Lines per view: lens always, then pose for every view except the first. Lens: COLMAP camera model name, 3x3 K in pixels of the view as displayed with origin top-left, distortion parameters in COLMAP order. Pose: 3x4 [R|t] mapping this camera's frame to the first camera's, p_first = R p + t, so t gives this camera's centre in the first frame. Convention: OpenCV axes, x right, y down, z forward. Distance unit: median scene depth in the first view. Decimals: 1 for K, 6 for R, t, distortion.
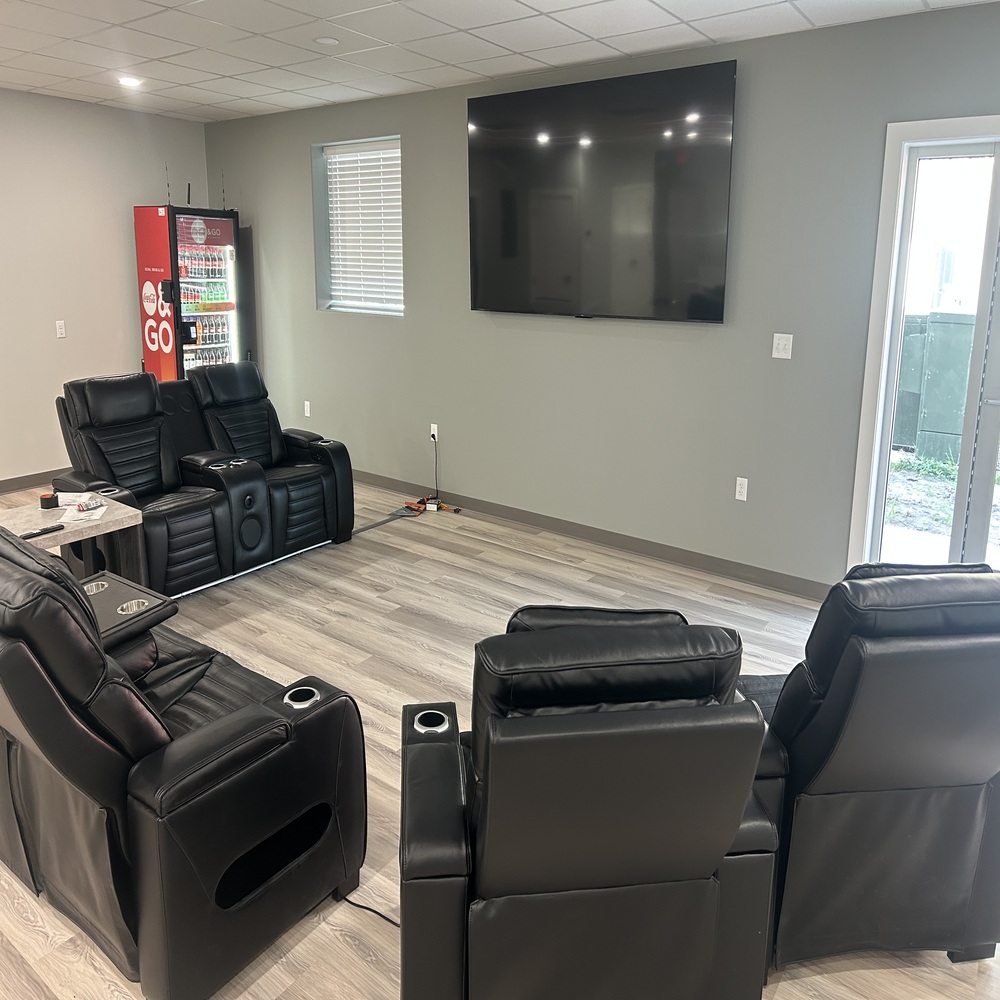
lens RADIAL K [[1006.5, 0, 500.0], [0, 1006.5, 500.0], [0, 0, 1]] dist [0.123739, -0.267497]
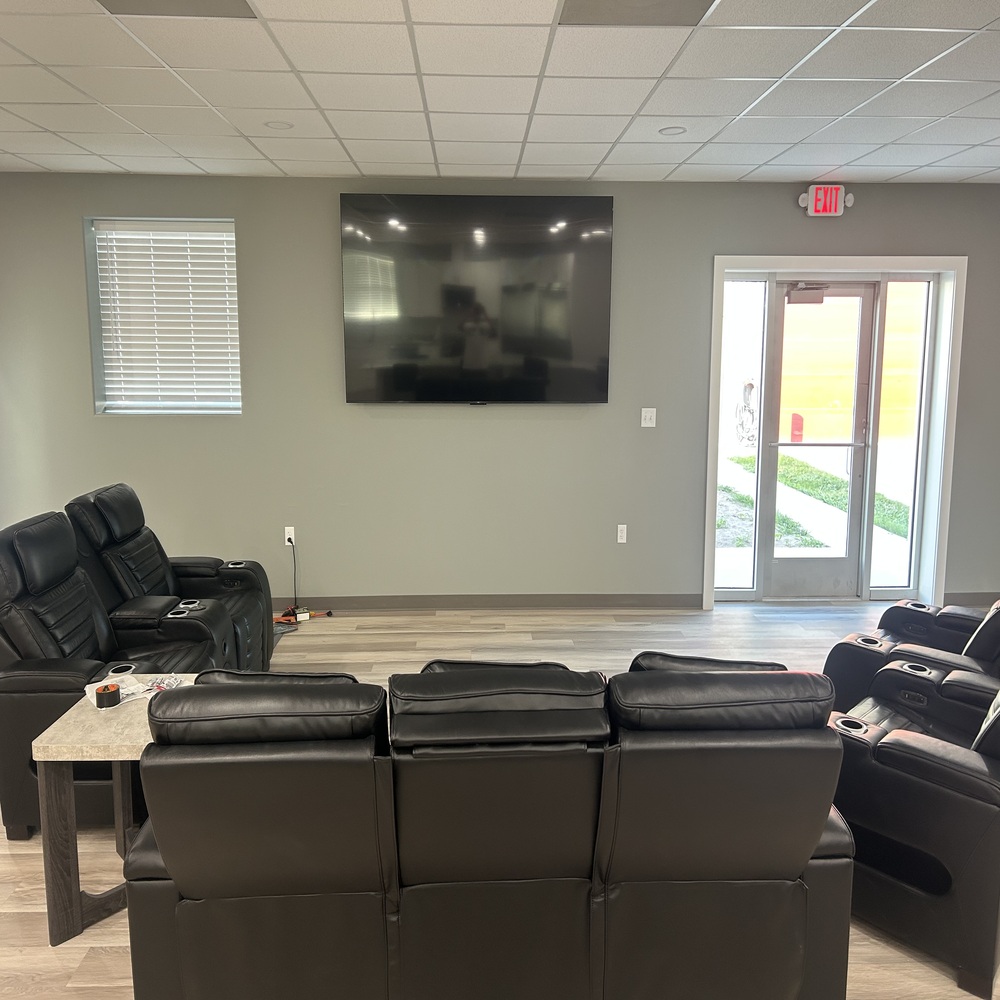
lens RADIAL K [[1006.5, 0, 500.0], [0, 1006.5, 500.0], [0, 0, 1]] dist [0.123739, -0.267497]
pose [[0.632397, -0.126044, 0.764321, -0.687328], [0.180370, 0.983513, 0.012953, -0.081763], [-0.753353, 0.129670, 0.644705, 0.272748]]
